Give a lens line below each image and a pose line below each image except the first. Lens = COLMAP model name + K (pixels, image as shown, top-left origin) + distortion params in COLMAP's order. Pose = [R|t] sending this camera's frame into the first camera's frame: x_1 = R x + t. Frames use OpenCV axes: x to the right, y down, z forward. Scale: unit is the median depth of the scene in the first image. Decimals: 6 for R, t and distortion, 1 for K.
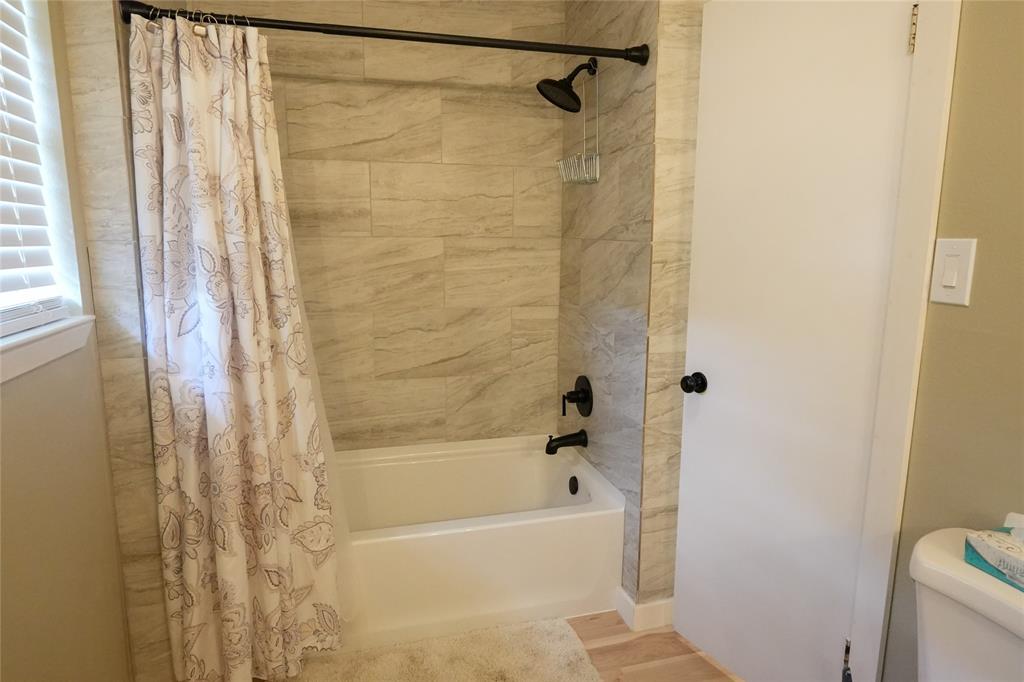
lens RADIAL K [[633.5, 0, 510.6], [0, 633.5, 336.3], [0, 0, 1]] dist [0.000772, -0.000613]
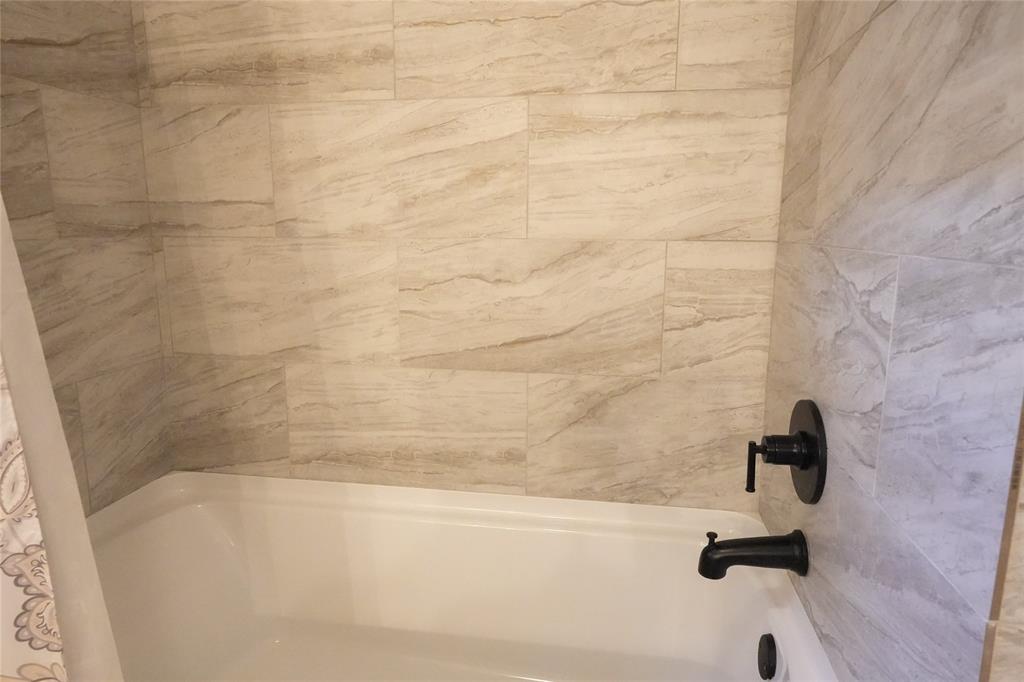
lens RADIAL K [[633.5, 0, 510.6], [0, 633.5, 336.3], [0, 0, 1]] dist [0.000772, -0.000613]
pose [[0.906811, 0.069639, -0.415746, 0.103021], [-0.067618, 0.997519, 0.019602, 0.025454], [0.416079, 0.010337, 0.909270, 0.533447]]
